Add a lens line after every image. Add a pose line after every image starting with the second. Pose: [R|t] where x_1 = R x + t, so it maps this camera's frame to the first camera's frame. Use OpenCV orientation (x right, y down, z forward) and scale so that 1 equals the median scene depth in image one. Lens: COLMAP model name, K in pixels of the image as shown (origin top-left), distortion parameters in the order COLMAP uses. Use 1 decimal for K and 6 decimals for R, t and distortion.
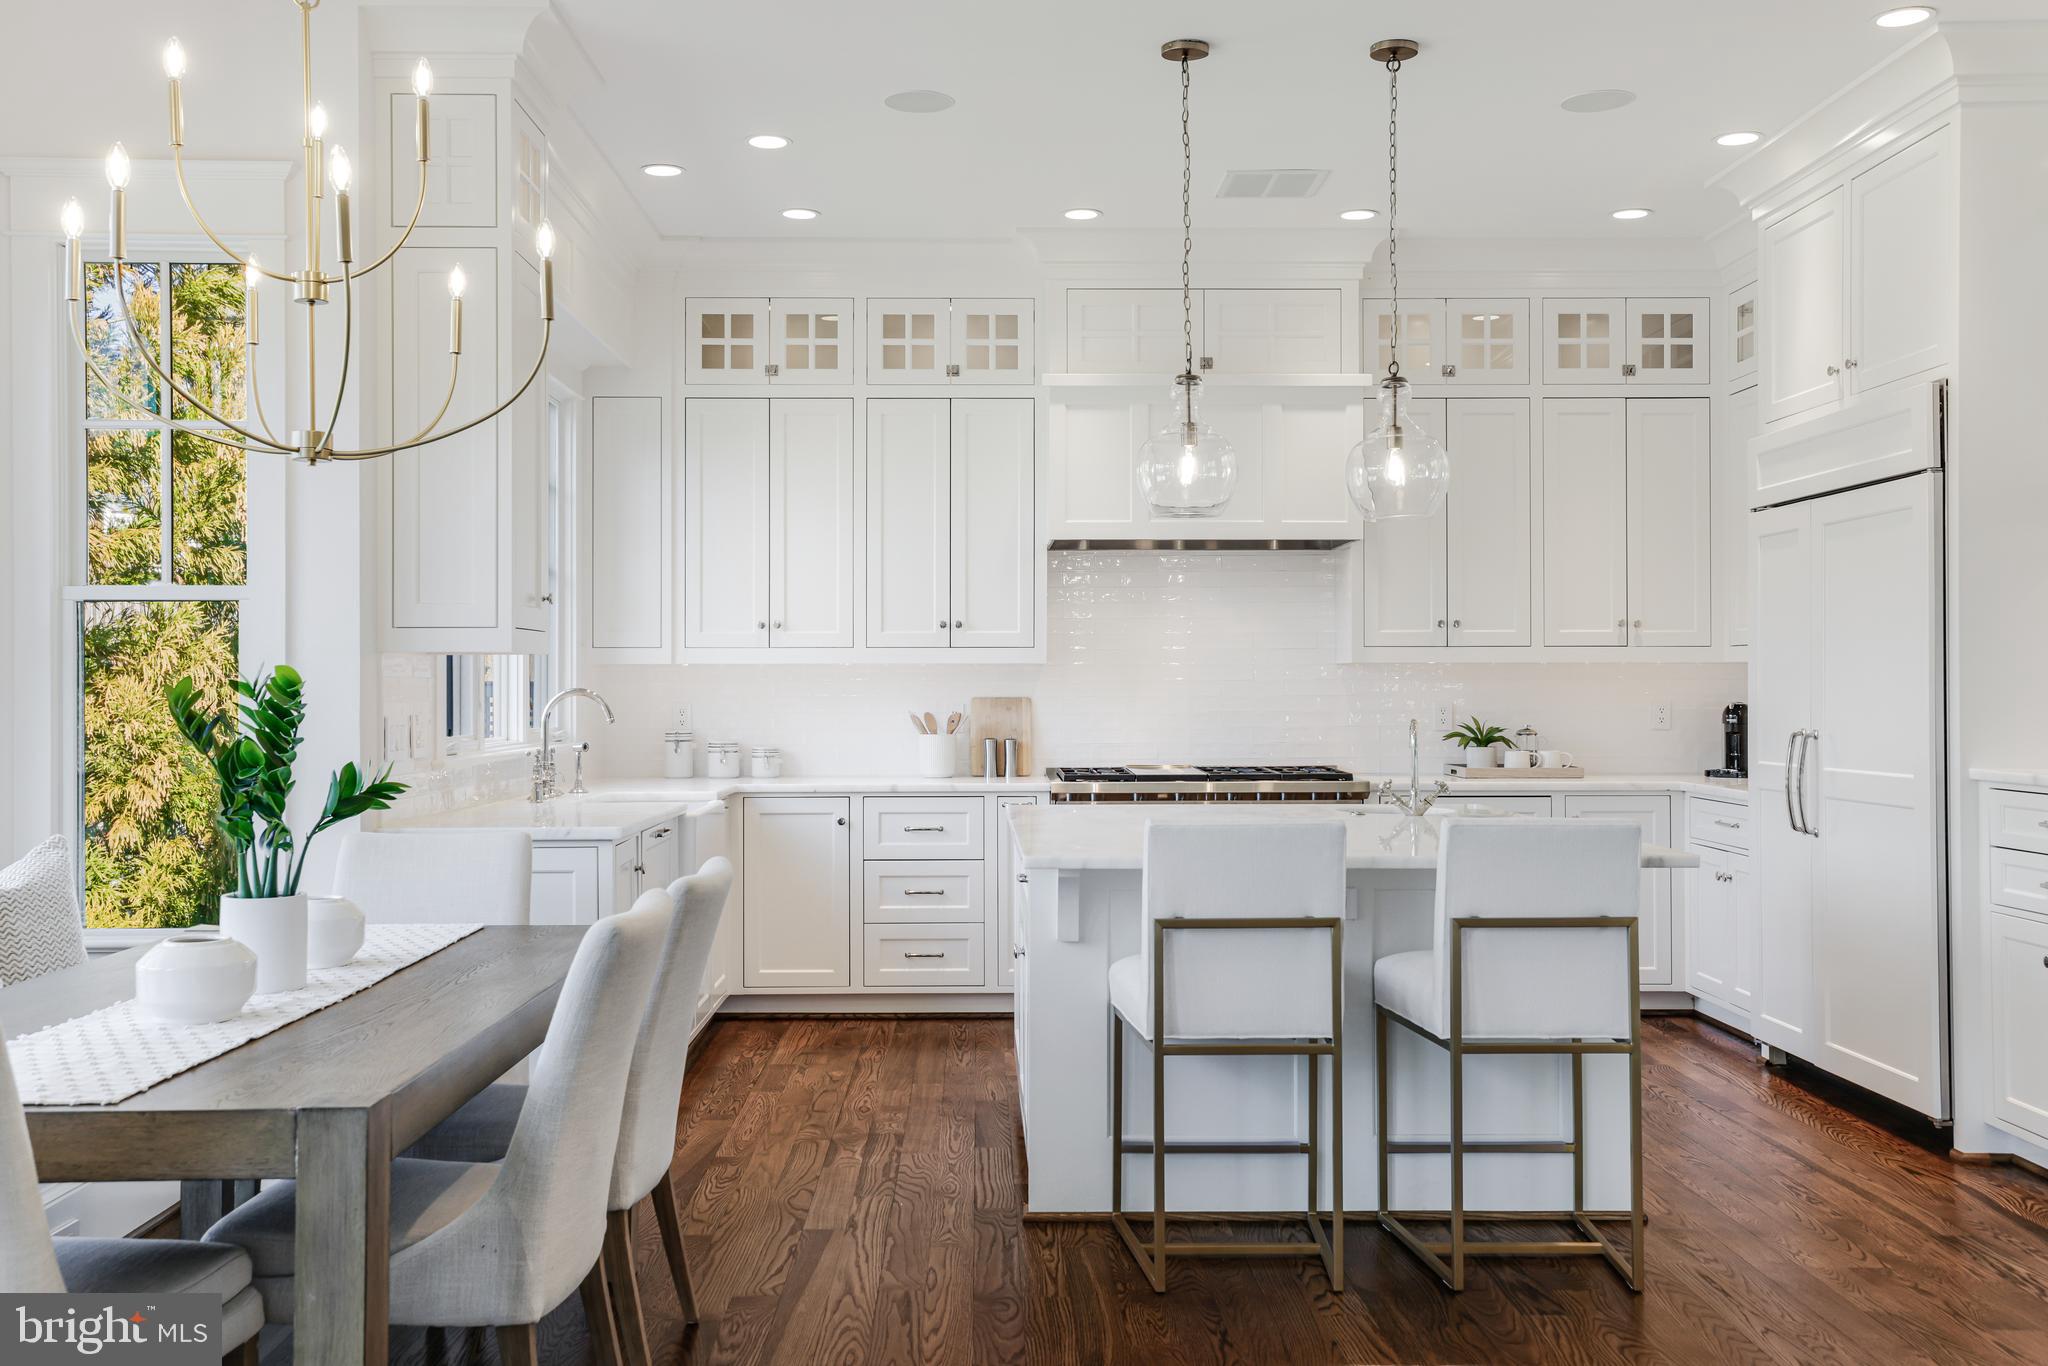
lens RADIAL K [[1883.4, 0, 1007.1], [0, 1883.4, 670.4], [0, 0, 1]] dist [0.041305, 0.000000]
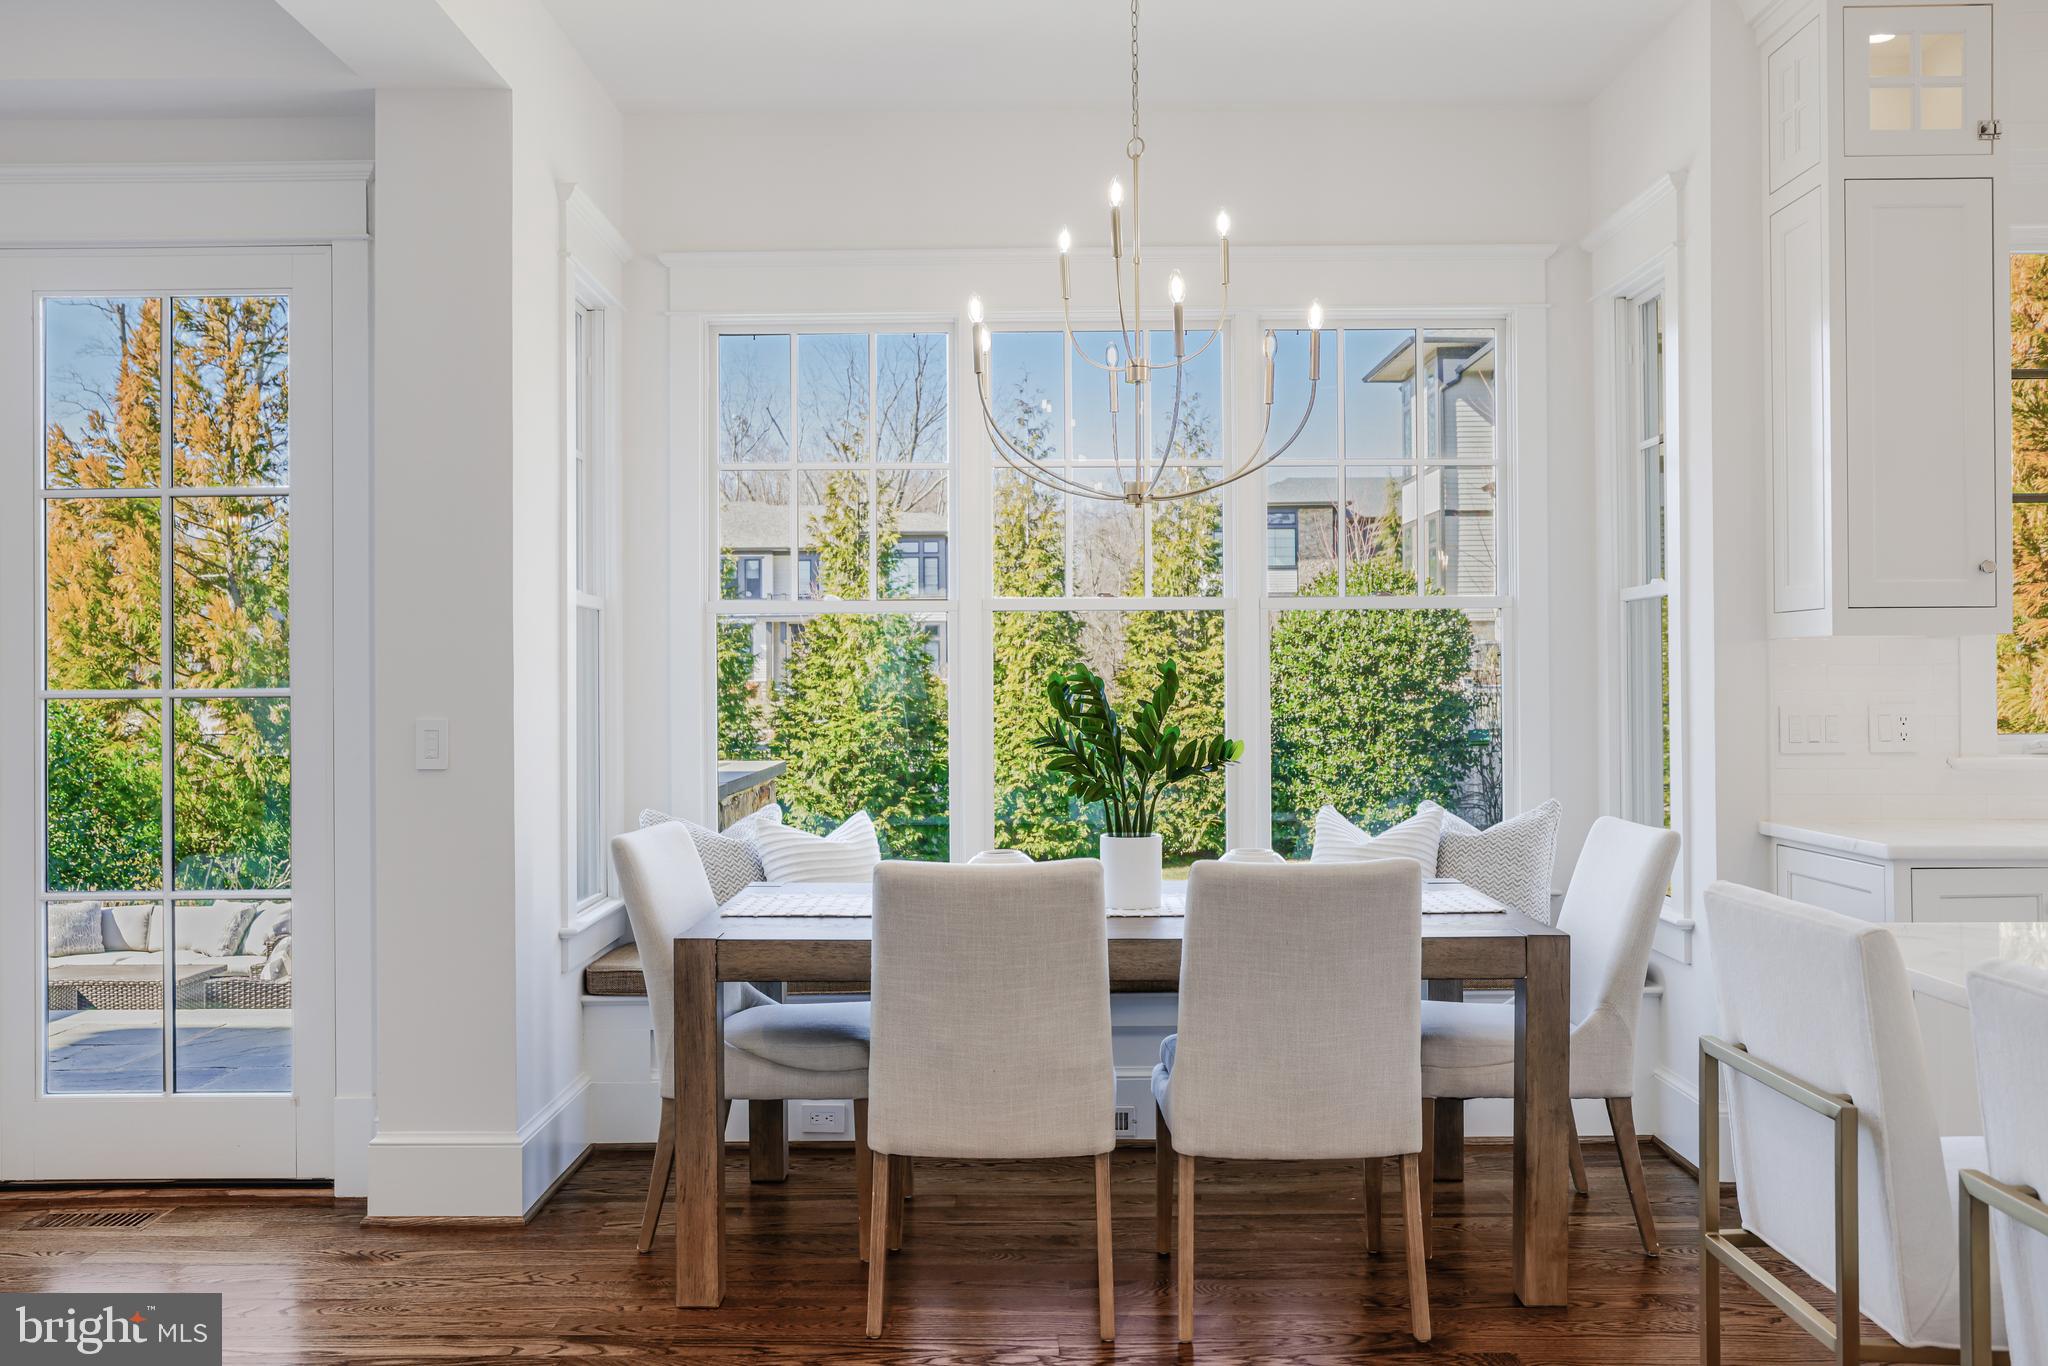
lens RADIAL K [[1718.0, 0, 987.7], [0, 1718.0, 678.2], [0, 0, 1]] dist [-0.029975, 0.011332]
pose [[-0.019872, 0.001438, -0.999802, 0.368722], [0.015052, 0.999886, 0.001139, 0.002281], [0.999689, -0.015026, -0.019891, 0.424560]]
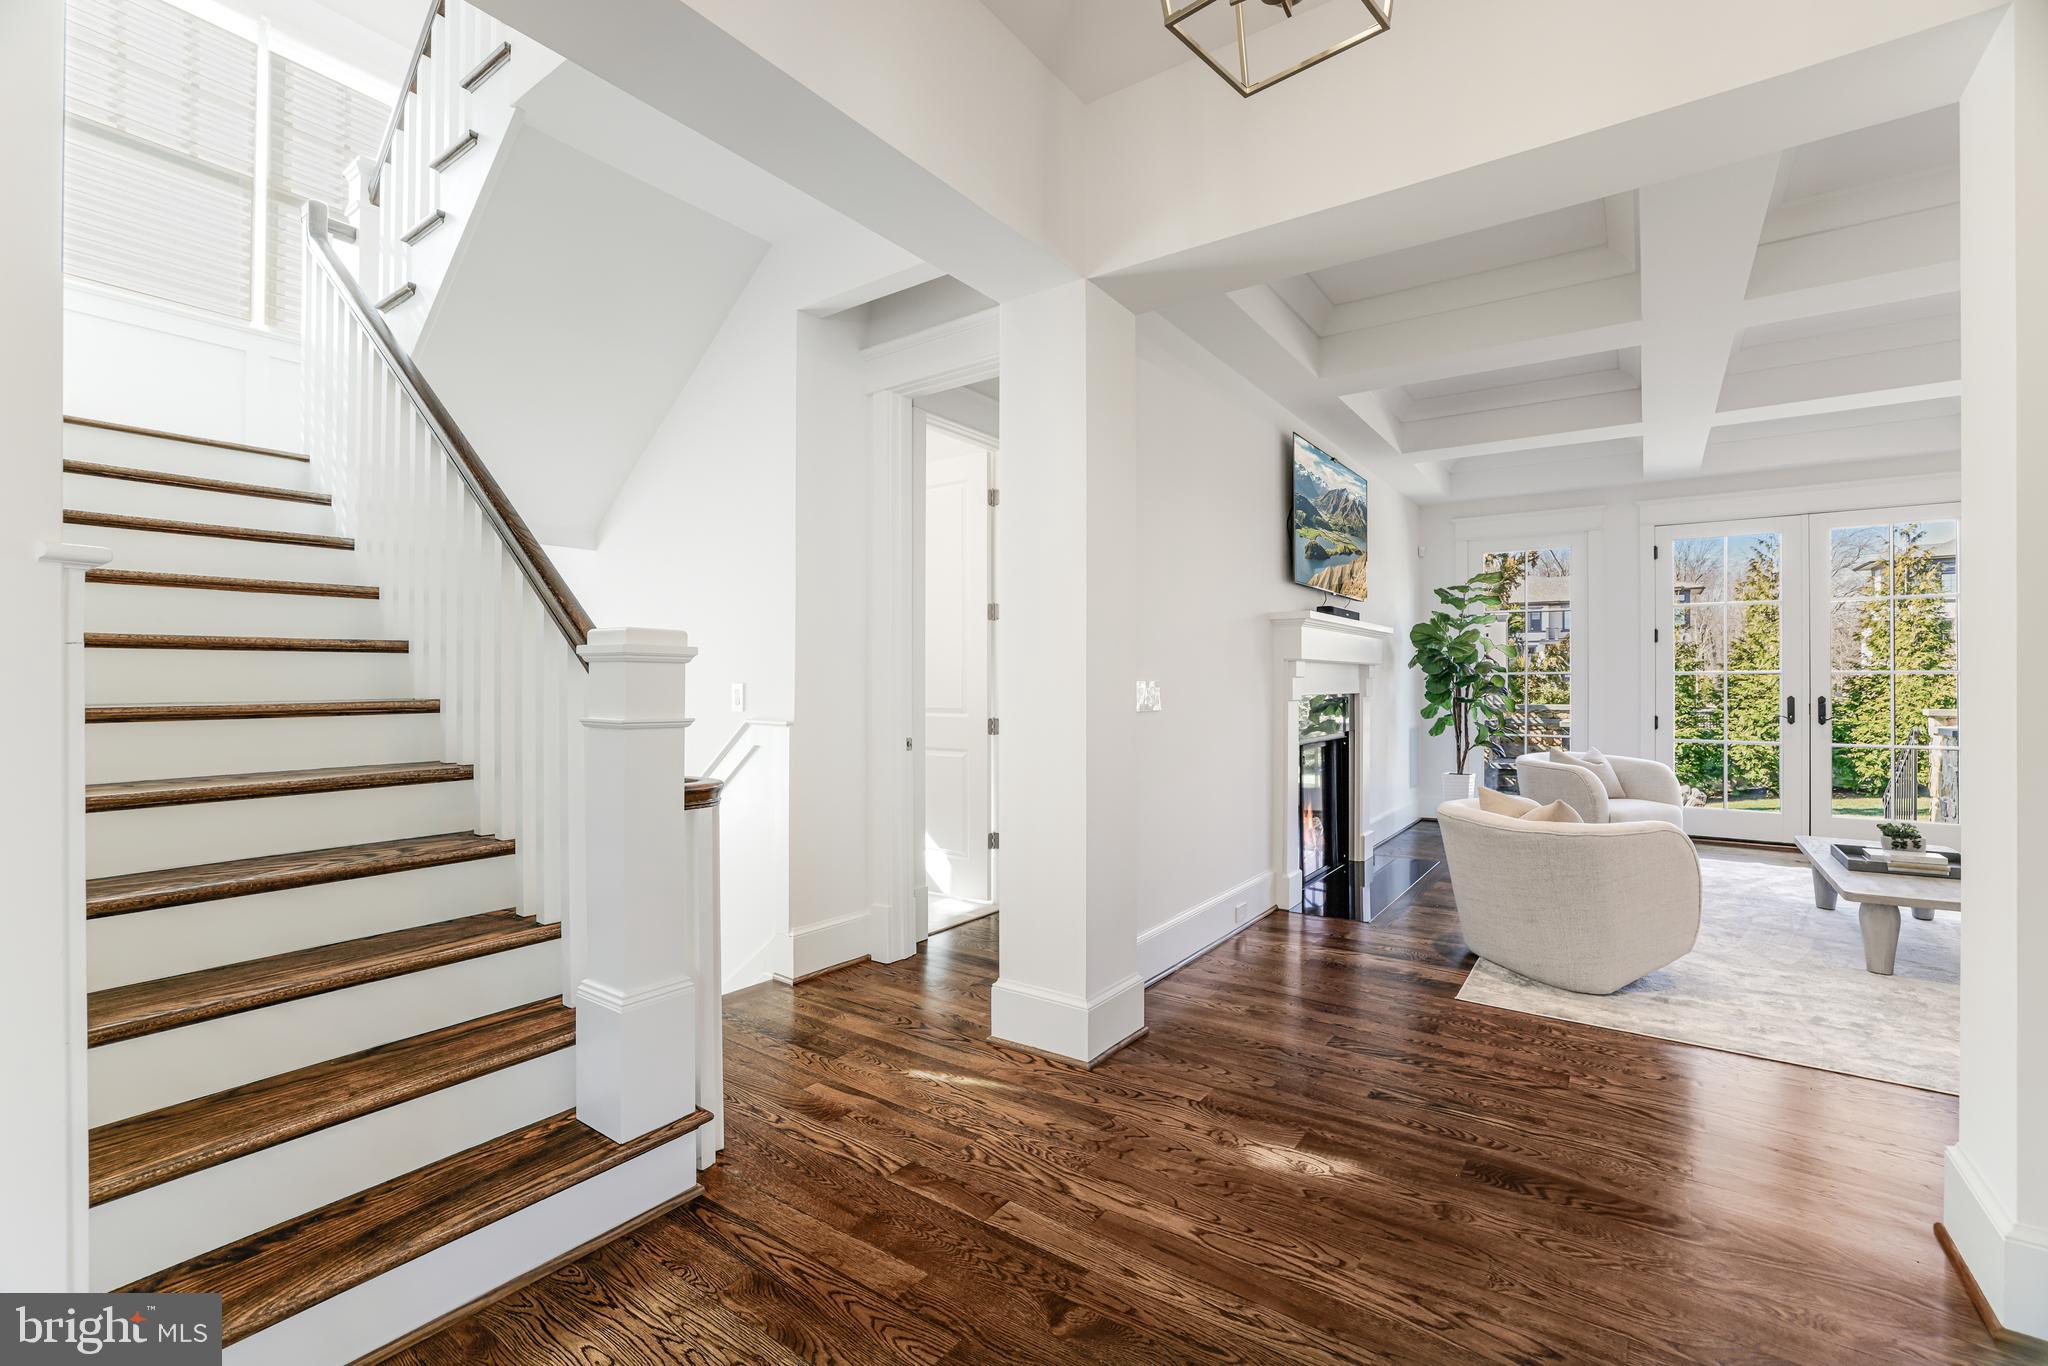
lens RADIAL K [[886.6, 0, 1018.9], [0, 886.6, 683.2], [0, 0, 1]] dist [-0.033600, 0.006849]
pose [[-0.601042, 0.005953, -0.799195, 0.944652], [0.010346, 0.999946, -0.000333, 0.004899], [0.799150, -0.008469, -0.601072, -0.235243]]
